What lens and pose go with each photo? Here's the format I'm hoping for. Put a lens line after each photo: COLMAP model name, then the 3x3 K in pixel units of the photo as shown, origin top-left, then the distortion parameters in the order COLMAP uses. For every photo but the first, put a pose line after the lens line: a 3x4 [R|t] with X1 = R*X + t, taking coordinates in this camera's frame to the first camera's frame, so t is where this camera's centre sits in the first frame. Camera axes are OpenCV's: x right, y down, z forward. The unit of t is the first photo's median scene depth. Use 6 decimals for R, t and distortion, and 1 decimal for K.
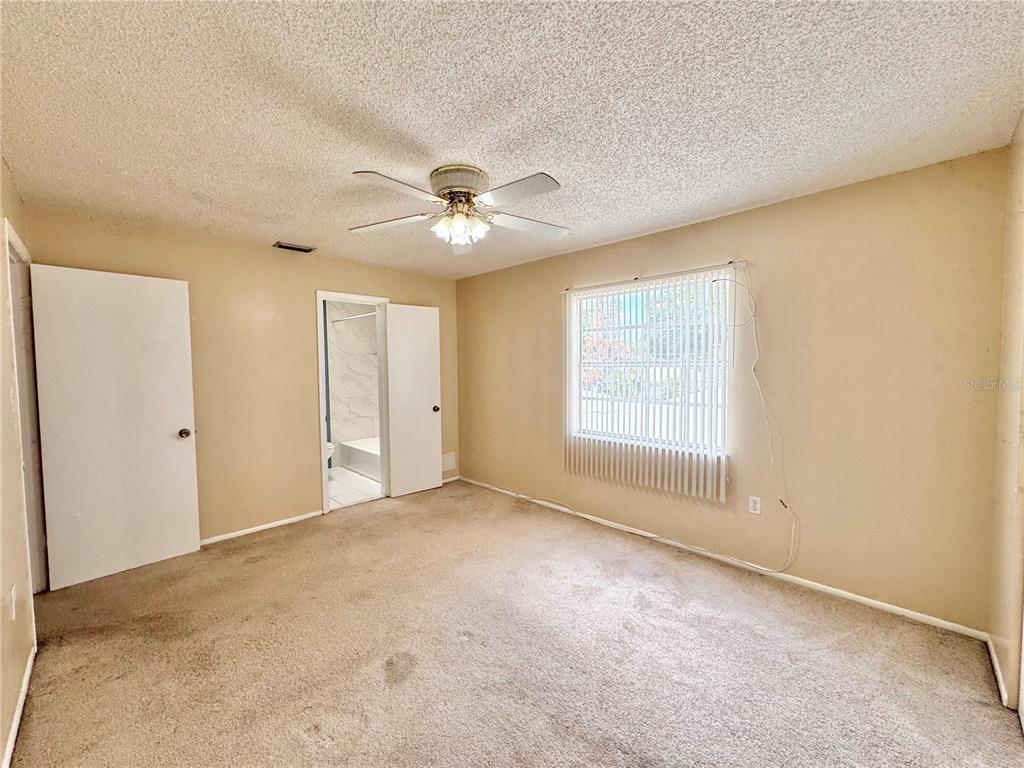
lens RADIAL K [[409.6, 0, 514.0], [0, 409.6, 384.1], [0, 0, 1]] dist [-0.000845, -0.000300]
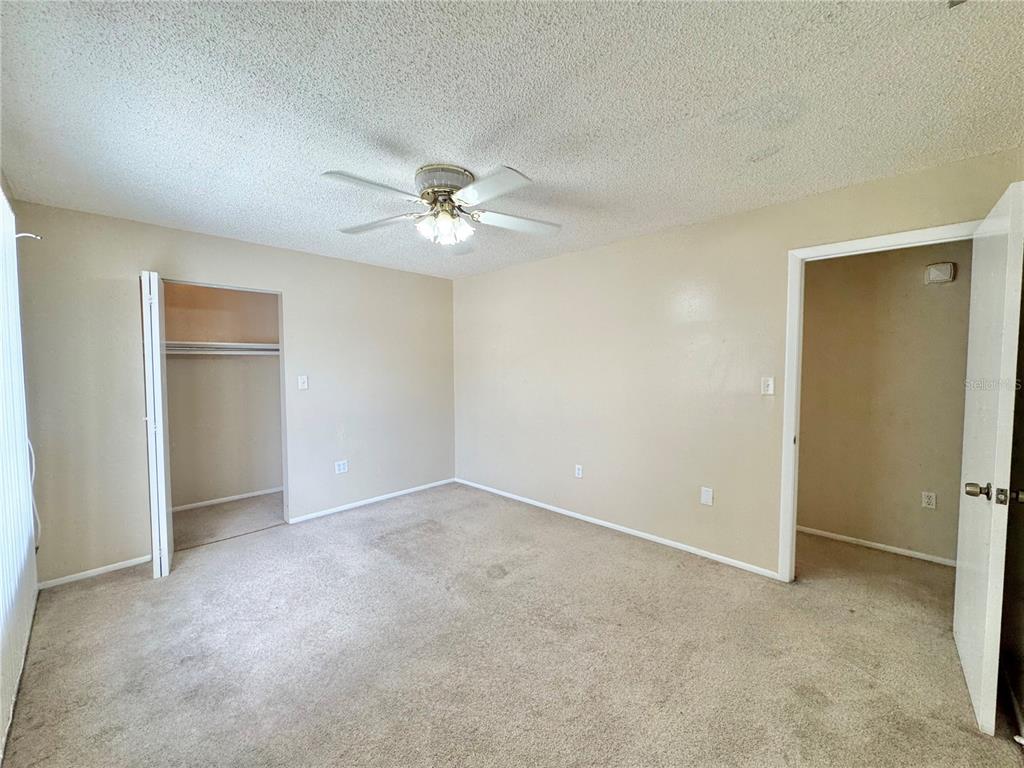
lens RADIAL K [[409.6, 0, 514.0], [0, 409.6, 384.1], [0, 0, 1]] dist [-0.000845, -0.000300]
pose [[-0.999875, 0.010605, -0.011759, -0.207815], [0.009452, 0.995515, 0.094126, -0.071845], [0.012705, 0.094003, -0.995491, 1.544139]]
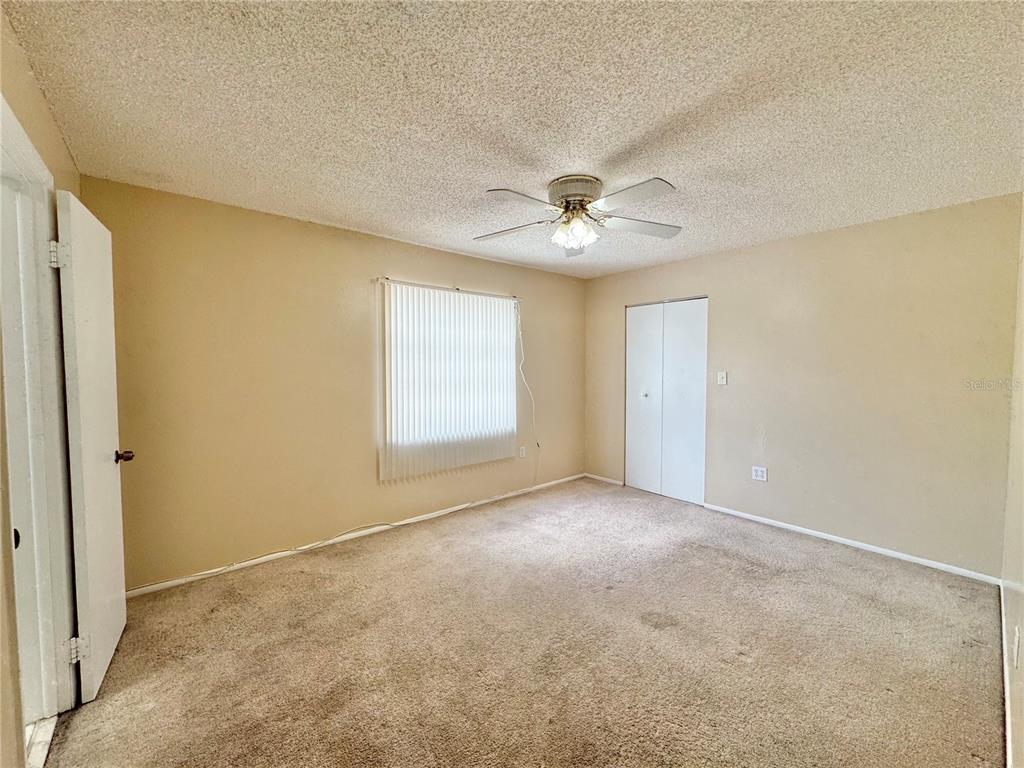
lens RADIAL K [[409.6, 0, 514.0], [0, 409.6, 384.1], [0, 0, 1]] dist [-0.000845, -0.000300]
pose [[0.095383, -0.037484, 0.994735, -0.930861], [0.048598, 0.998275, 0.032957, -0.020900], [-0.994254, 0.045199, 0.097040, 0.813886]]
